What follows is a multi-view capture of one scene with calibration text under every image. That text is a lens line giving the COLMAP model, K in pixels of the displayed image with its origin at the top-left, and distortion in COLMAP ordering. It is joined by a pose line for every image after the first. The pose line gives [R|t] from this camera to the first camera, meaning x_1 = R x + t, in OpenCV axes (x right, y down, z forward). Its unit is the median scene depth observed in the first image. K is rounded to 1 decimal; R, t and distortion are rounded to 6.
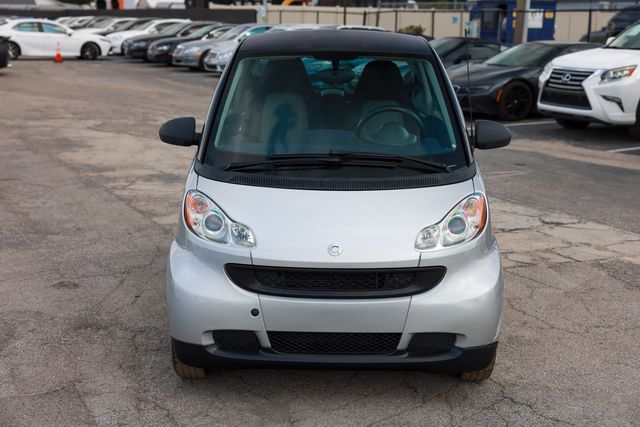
lens RADIAL K [[937.1, 0, 318.5], [0, 937.1, 217.3], [0, 0, 1]] dist [0.099140, 0.000000]
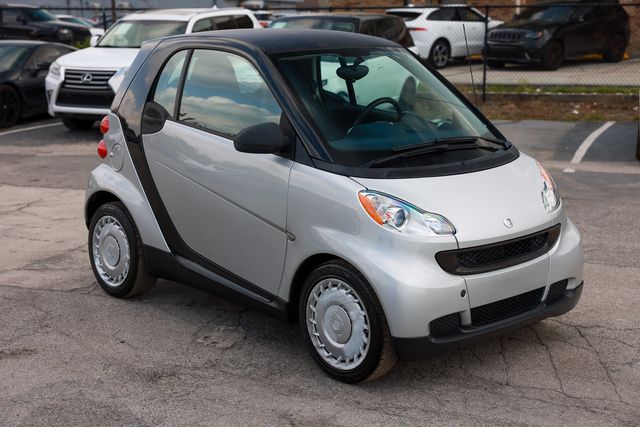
lens RADIAL K [[995.1, 0, 321.1], [0, 995.1, 212.9], [0, 0, 1]] dist [0.112565, 0.000000]
pose [[0.727988, -0.146137, 0.669834, -0.549592], [0.156216, 0.986675, 0.045483, -0.038054], [-0.667555, 0.071527, 0.741117, 0.159672]]
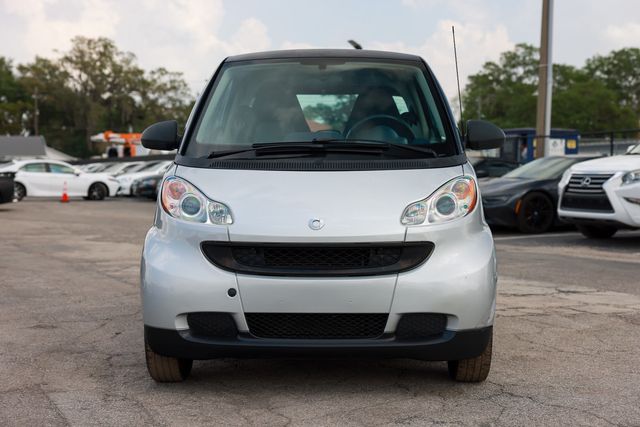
lens RADIAL K [[995.1, 0, 322.3], [0, 995.1, 212.7], [0, 0, 1]] dist [0.112565, 0.000000]
pose [[0.999811, -0.009201, -0.017111, 0.024276], [0.006071, 0.984605, -0.174690, 0.118007], [0.018455, 0.174554, 0.984475, 0.001795]]
